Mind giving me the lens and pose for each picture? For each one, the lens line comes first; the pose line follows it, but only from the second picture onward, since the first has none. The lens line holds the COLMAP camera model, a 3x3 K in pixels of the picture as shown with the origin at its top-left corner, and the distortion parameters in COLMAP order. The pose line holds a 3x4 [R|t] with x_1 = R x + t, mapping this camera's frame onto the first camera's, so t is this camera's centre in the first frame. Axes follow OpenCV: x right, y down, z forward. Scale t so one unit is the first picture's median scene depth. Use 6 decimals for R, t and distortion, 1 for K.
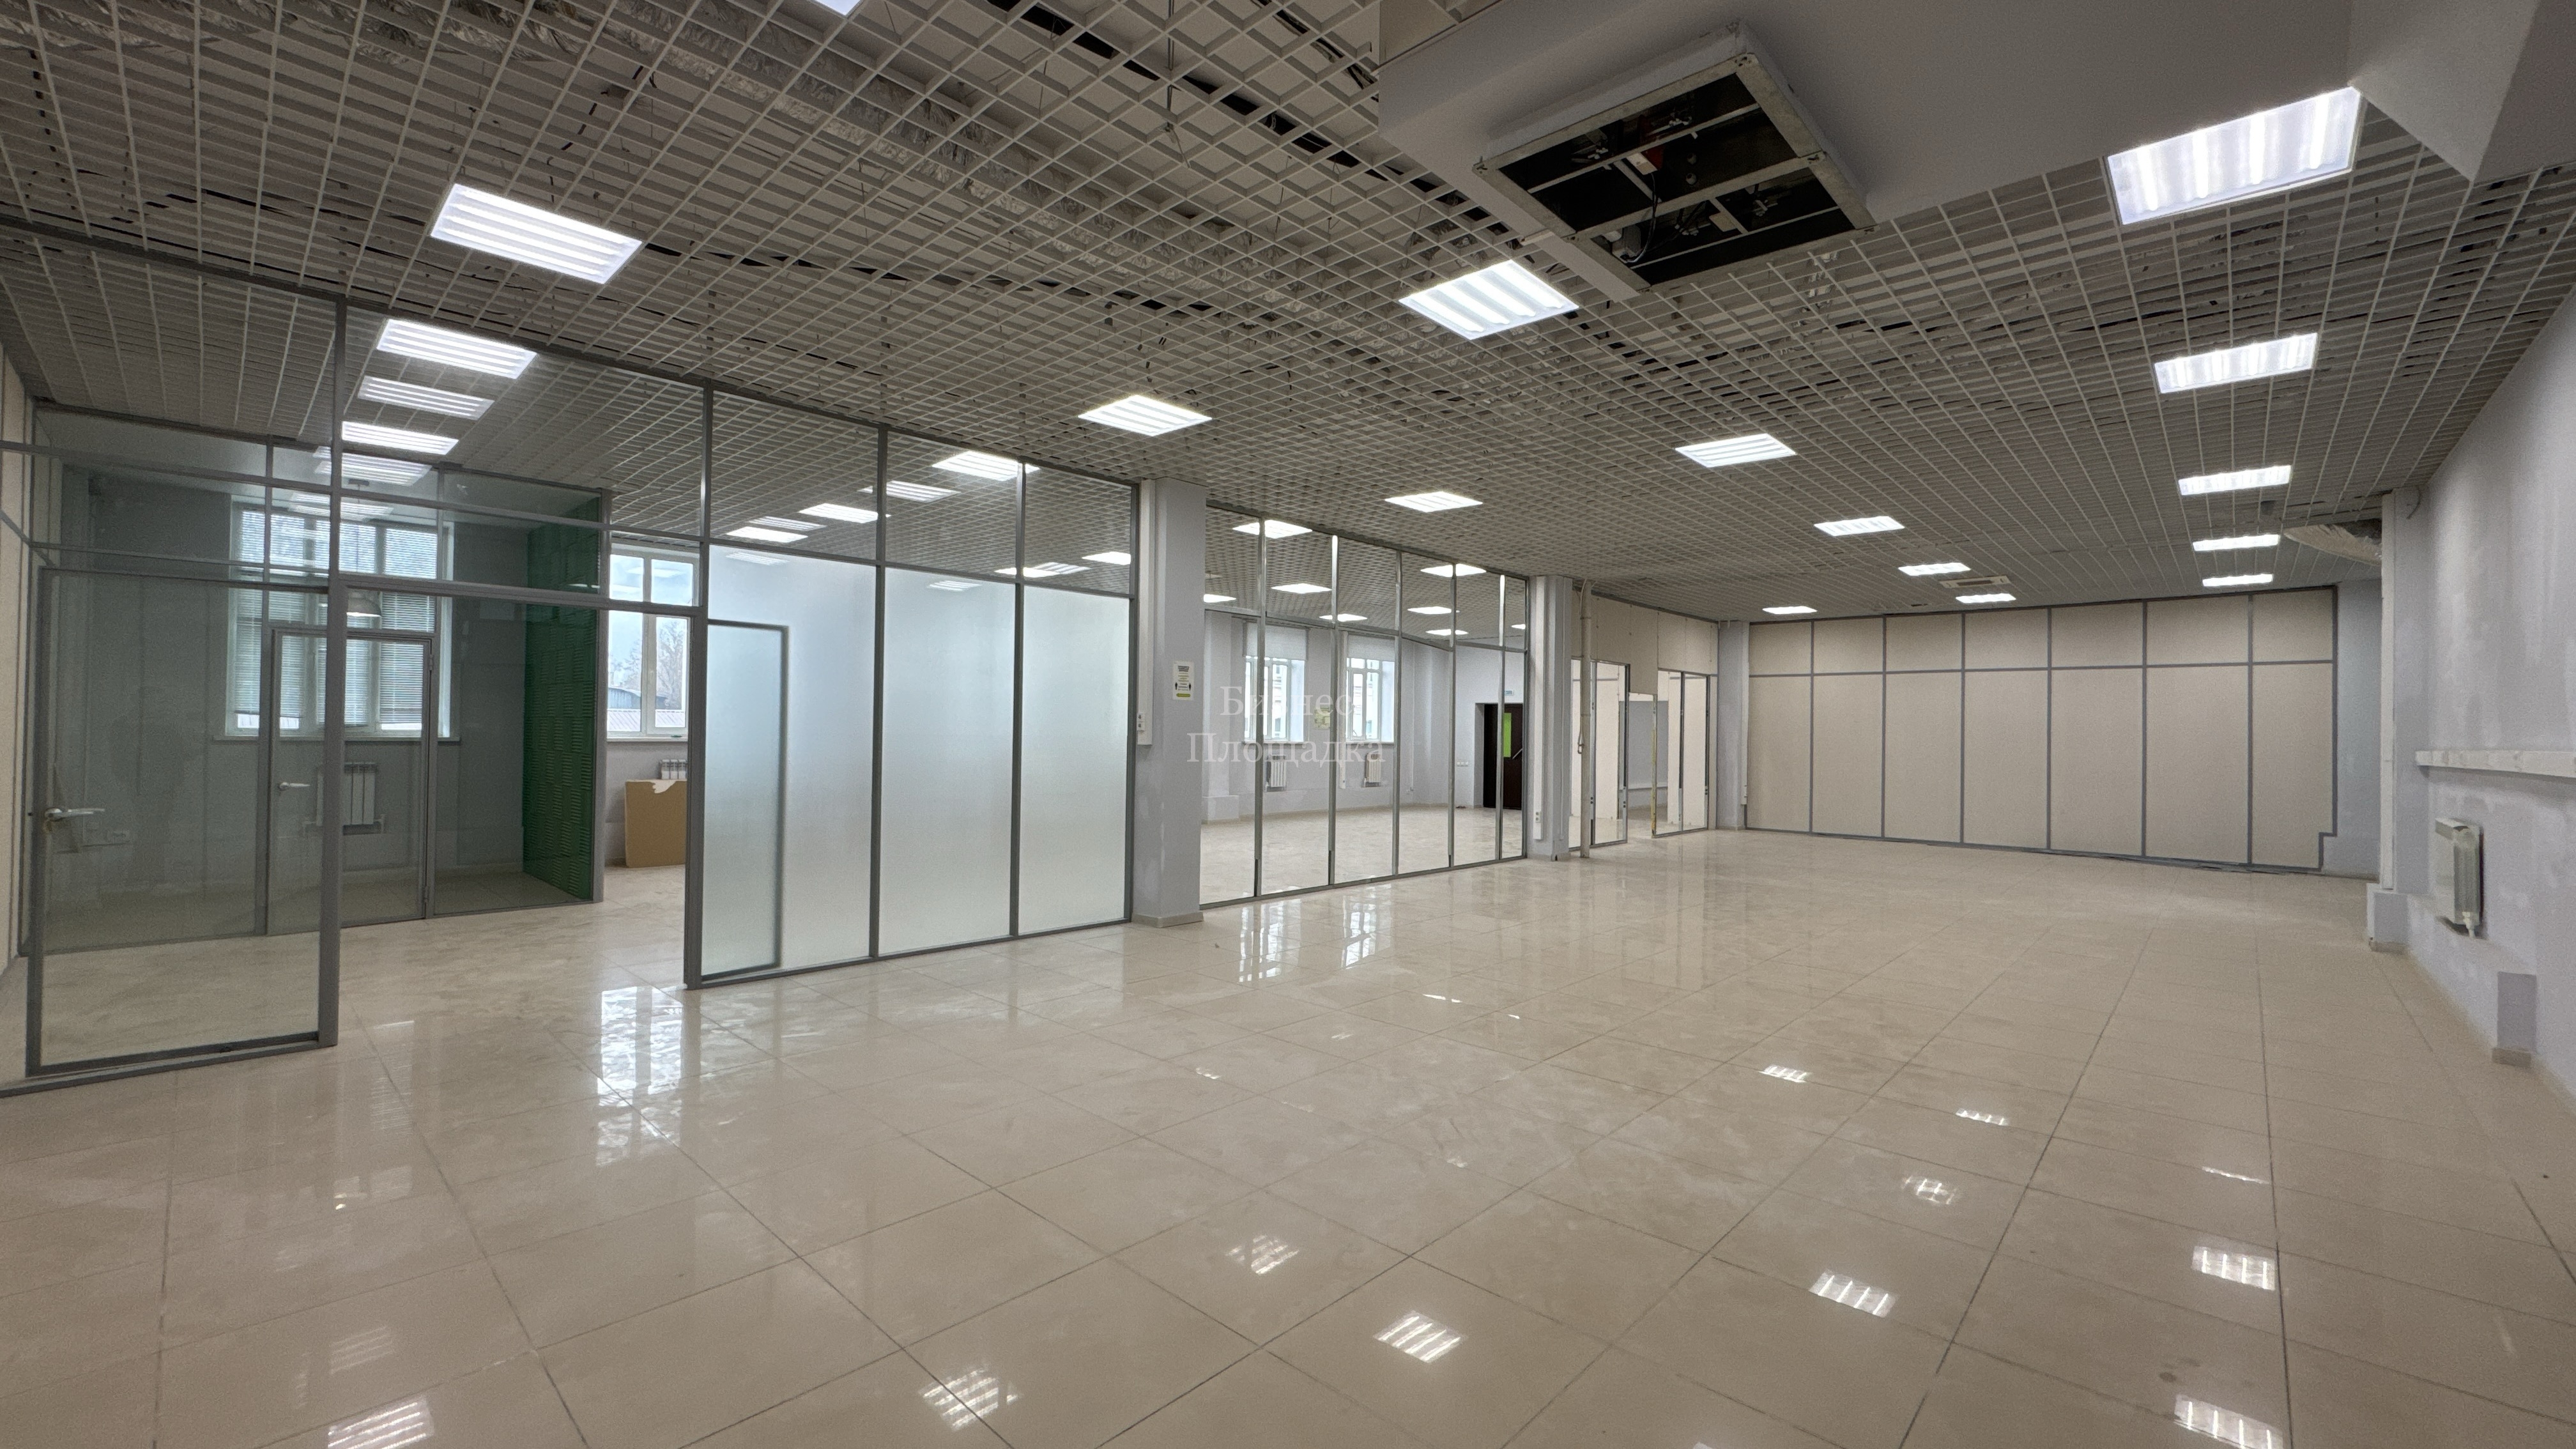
lens RADIAL K [[1026.4, 0, 1288.0], [0, 1026.4, 724.5], [0, 0, 1]] dist [-0.001361, 0.000173]
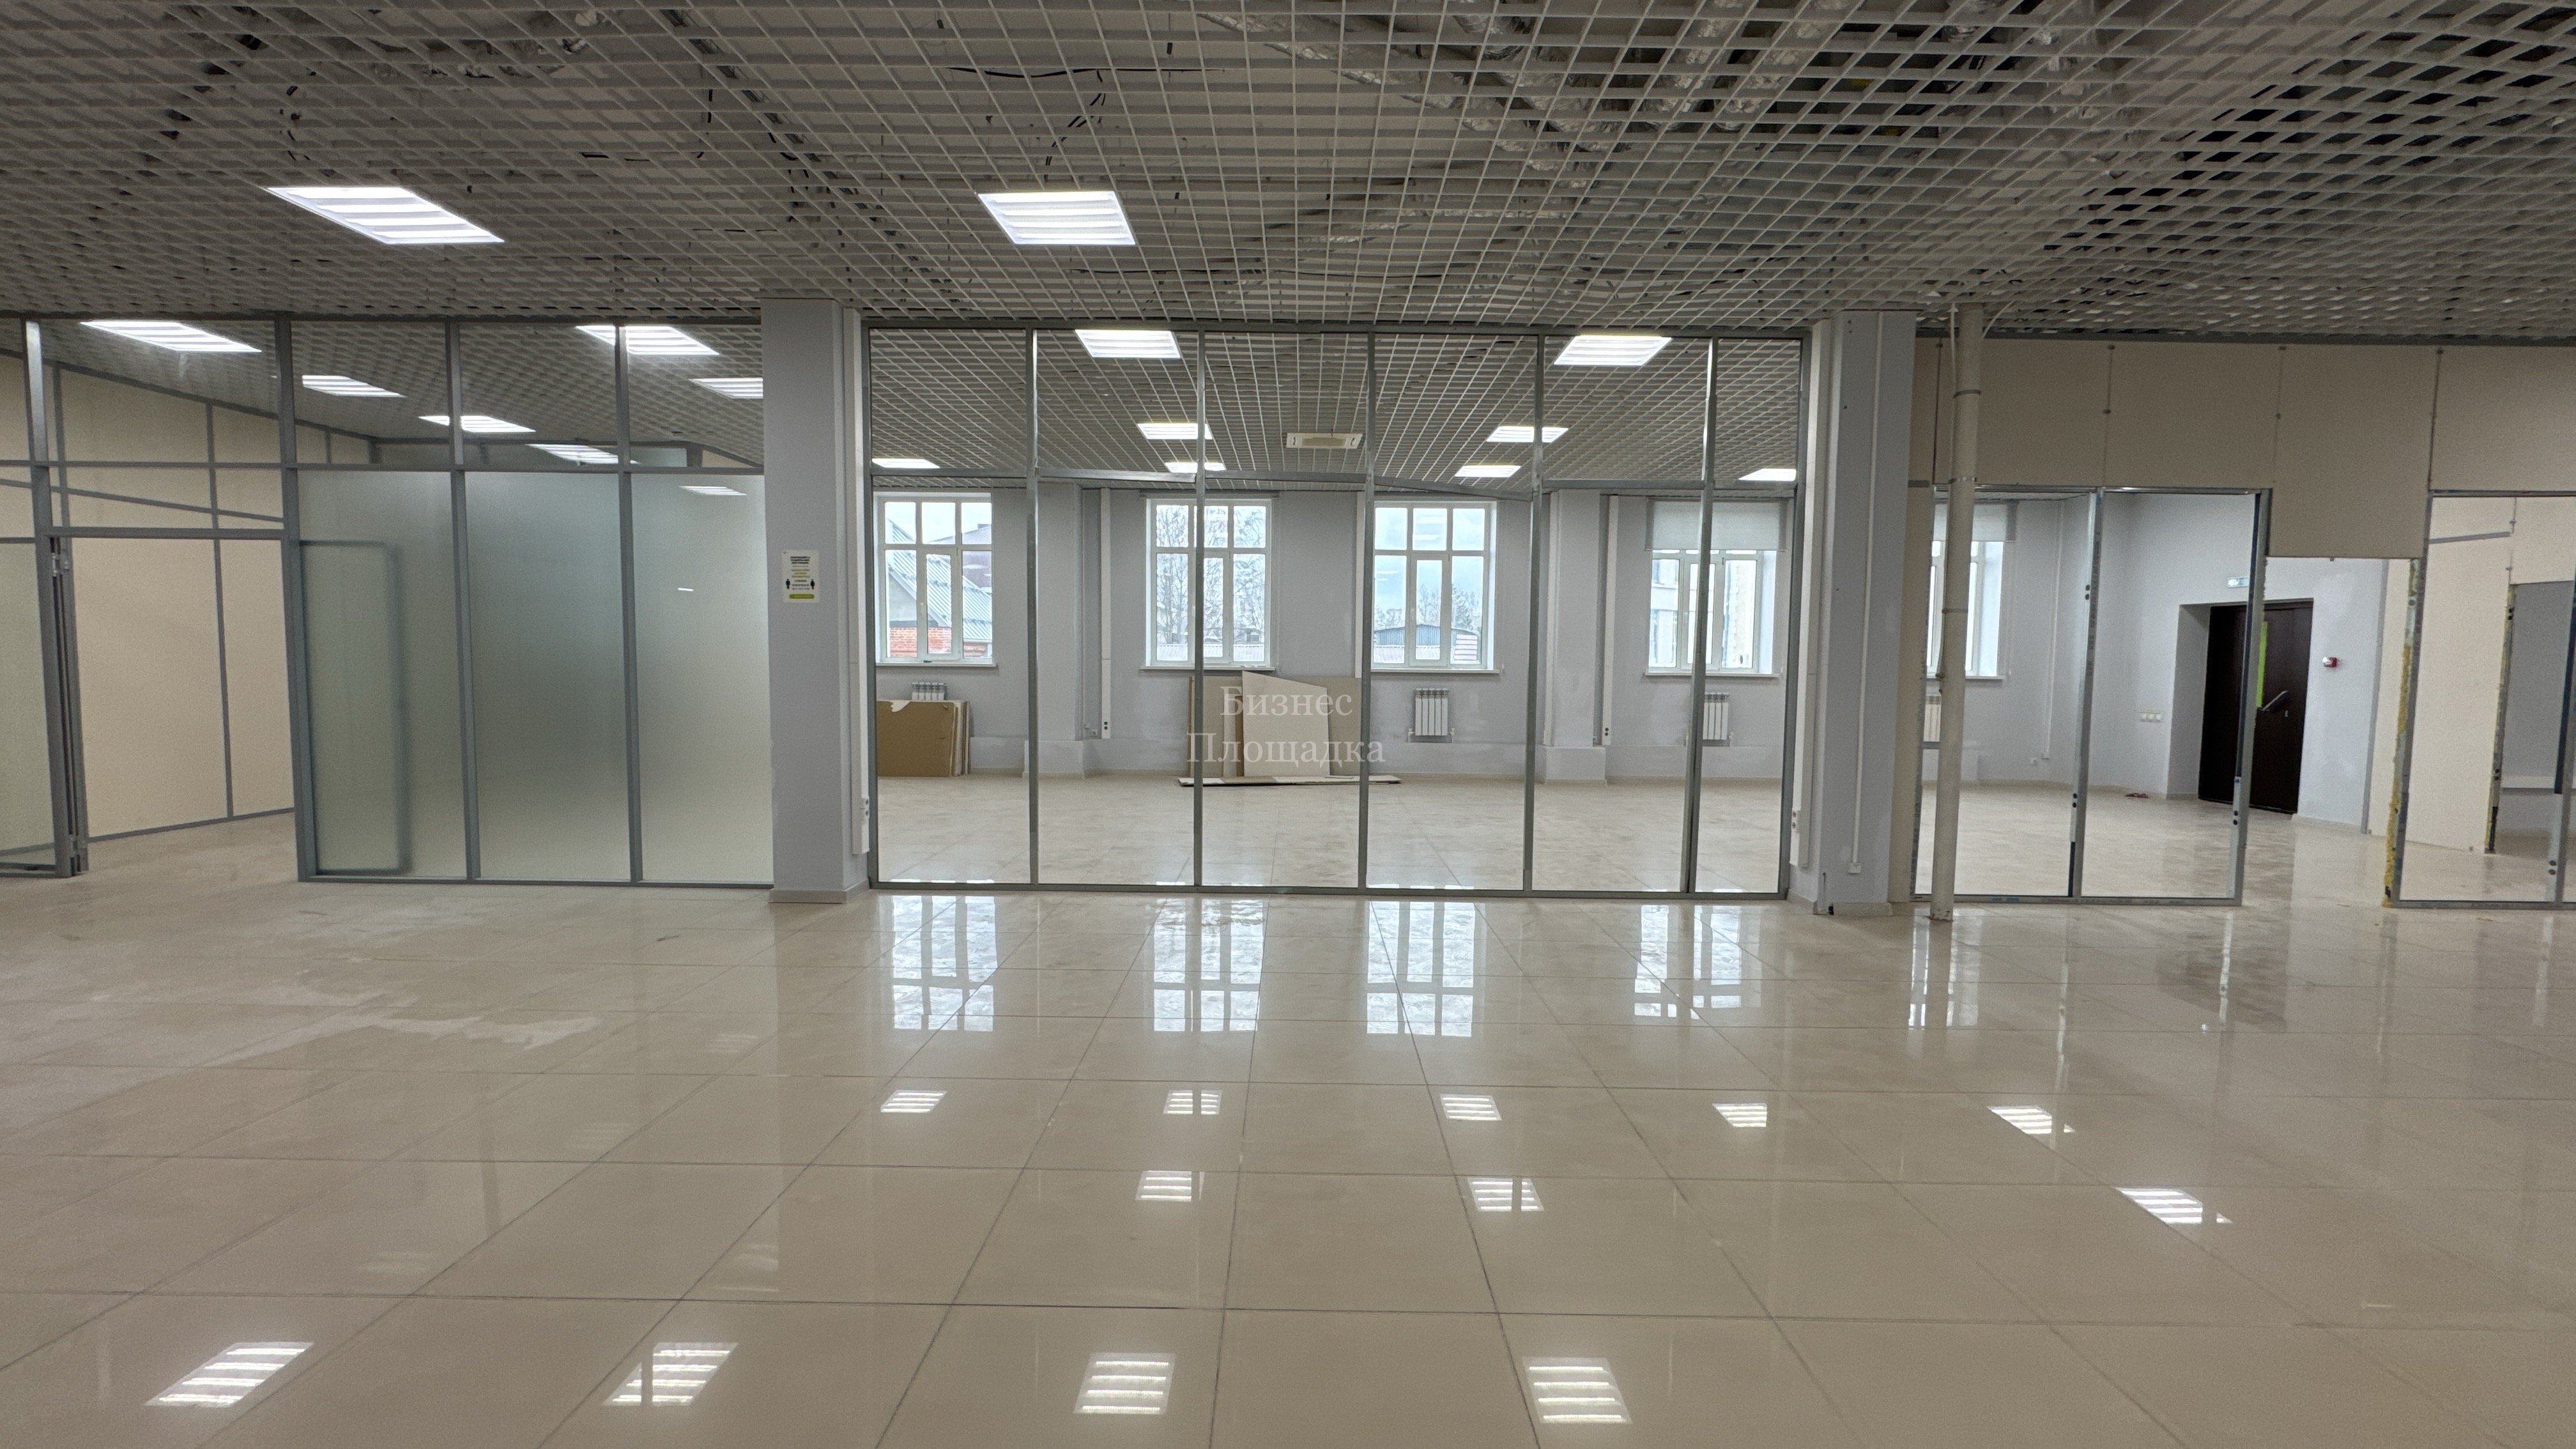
lens RADIAL K [[1032.6, 0, 1293.1], [0, 1032.6, 721.3], [0, 0, 1]] dist [-0.001003, -0.000112]
pose [[0.680525, 0.041536, -0.731547, 0.297802], [0.001959, 0.998285, 0.058503, 0.008003], [0.732722, -0.041246, 0.679277, 0.326679]]
